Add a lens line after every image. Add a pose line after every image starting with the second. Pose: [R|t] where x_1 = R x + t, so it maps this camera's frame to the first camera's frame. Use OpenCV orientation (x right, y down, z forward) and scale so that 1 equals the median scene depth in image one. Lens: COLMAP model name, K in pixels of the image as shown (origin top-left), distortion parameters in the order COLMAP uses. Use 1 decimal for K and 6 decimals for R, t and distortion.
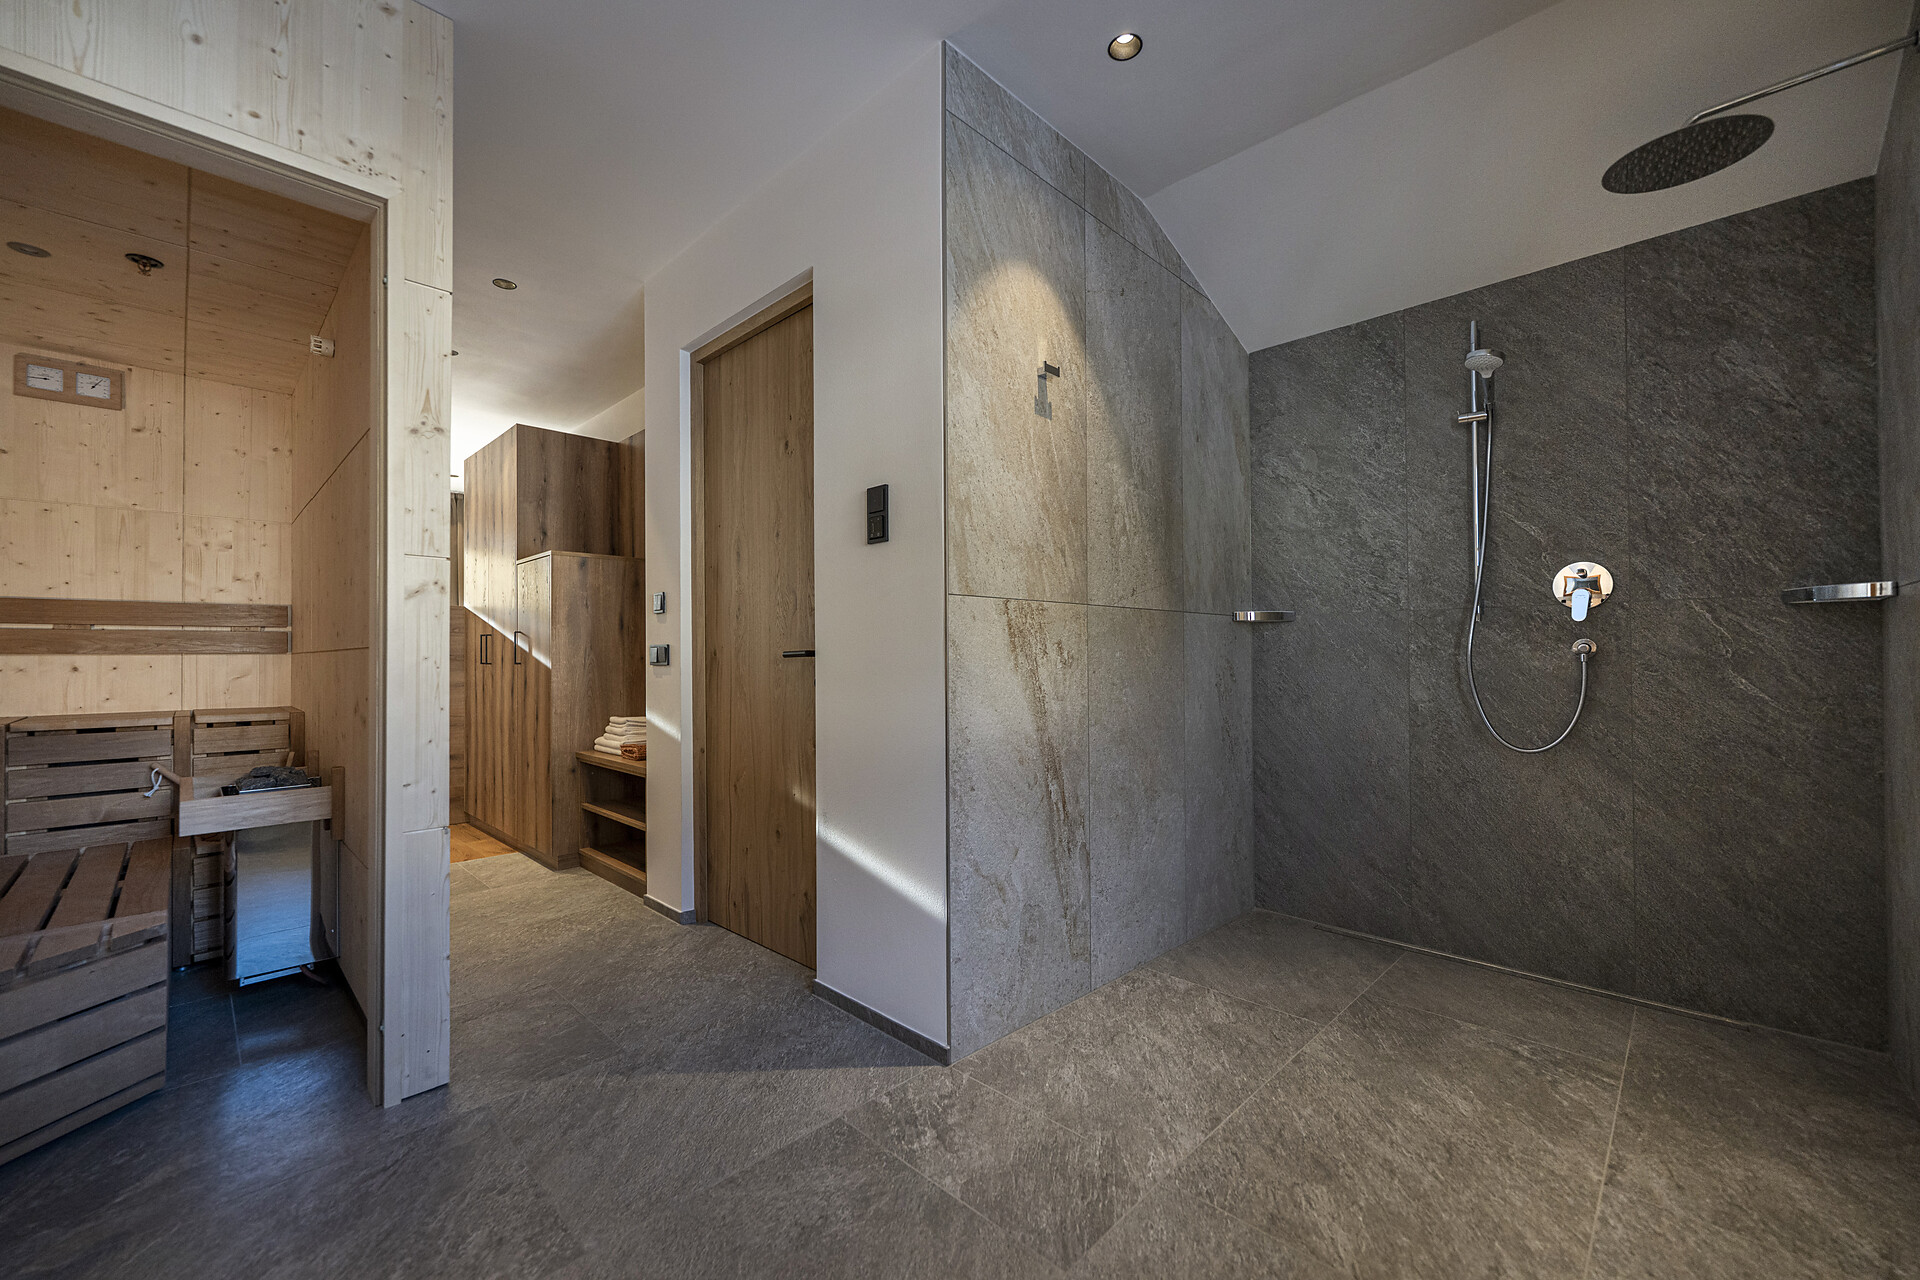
lens RADIAL K [[757.2, 0, 958.8], [0, 757.2, 646.5], [0, 0, 1]] dist [-0.002904, -0.000155]
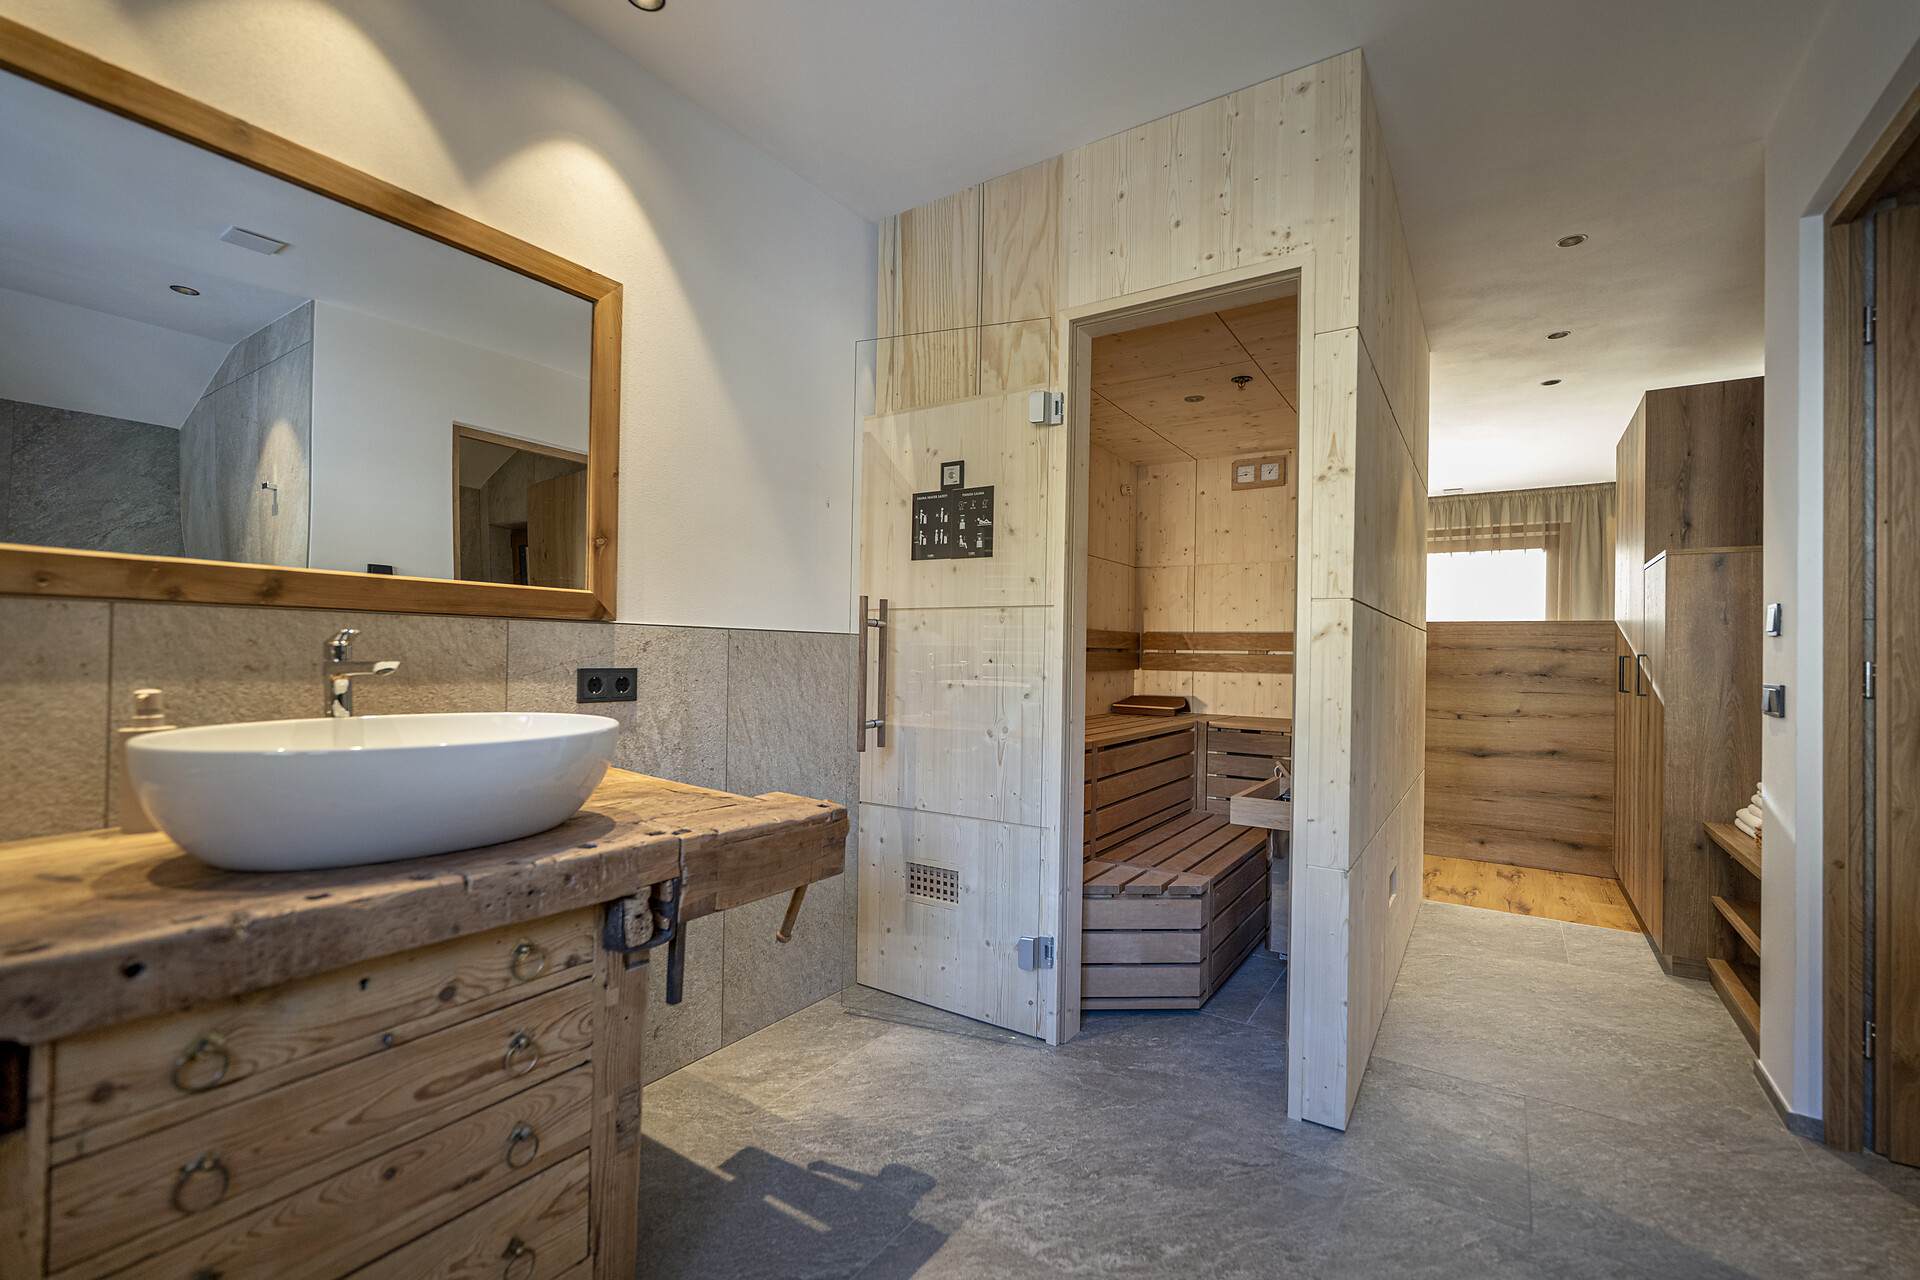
lens RADIAL K [[822.6, 0, 956.7], [0, 822.6, 645.5], [0, 0, 1]] dist [-0.000922, -0.000287]
pose [[0.181622, -0.000210, -0.983368, 0.181817], [-0.006483, 0.999978, -0.001411, -0.032280], [0.983347, 0.006632, 0.181617, 0.192158]]
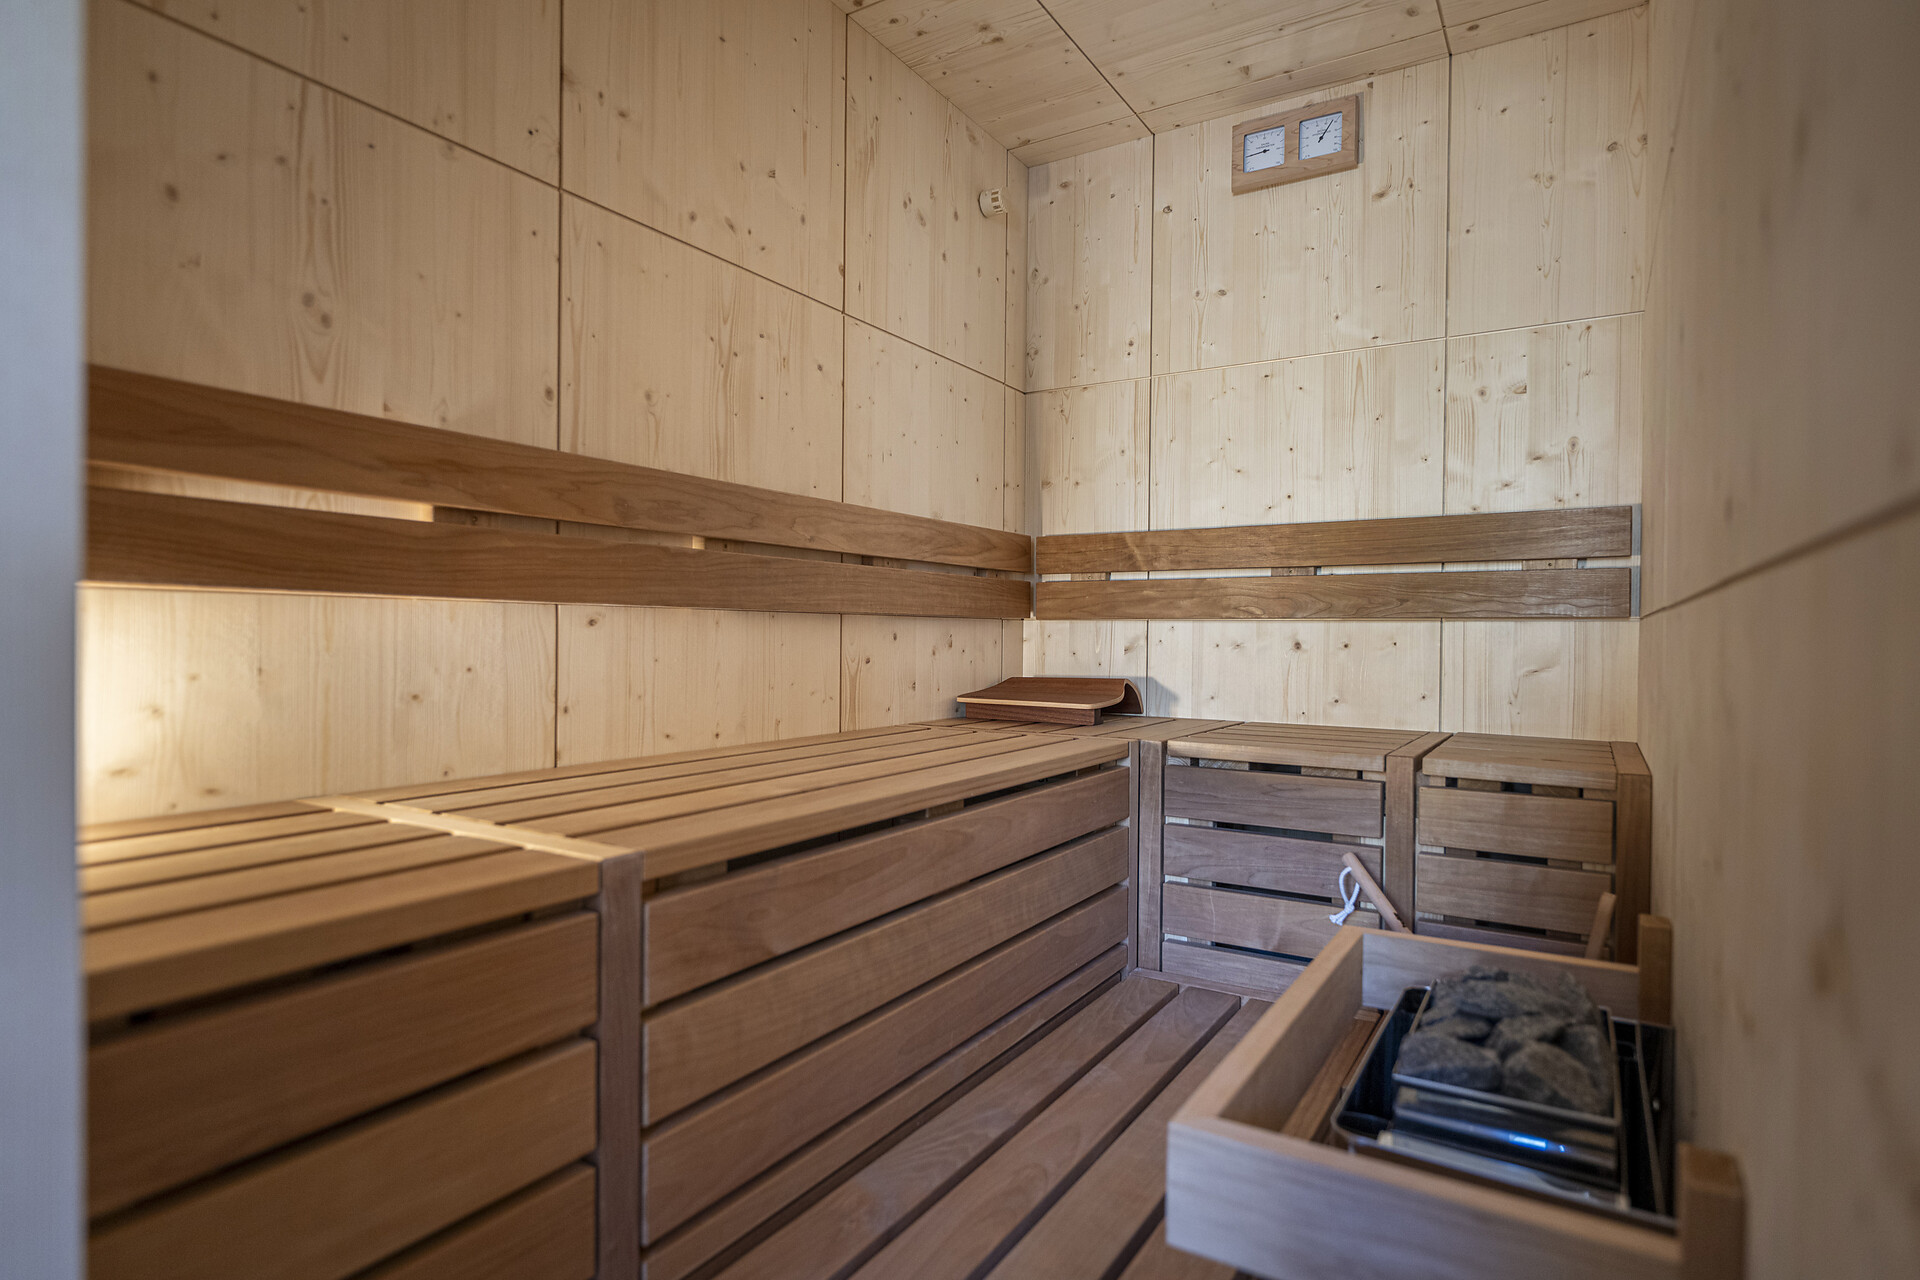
lens RADIAL K [[1026.8, 0, 958.1], [0, 1026.8, 639.3], [0, 0, 1]] dist [0.002832, 0.000101]
pose [[0.214277, 0.017316, -0.976620, -0.457106], [0.001891, 0.999834, 0.018142, 0.010552], [0.976771, -0.005734, 0.214208, 0.571627]]
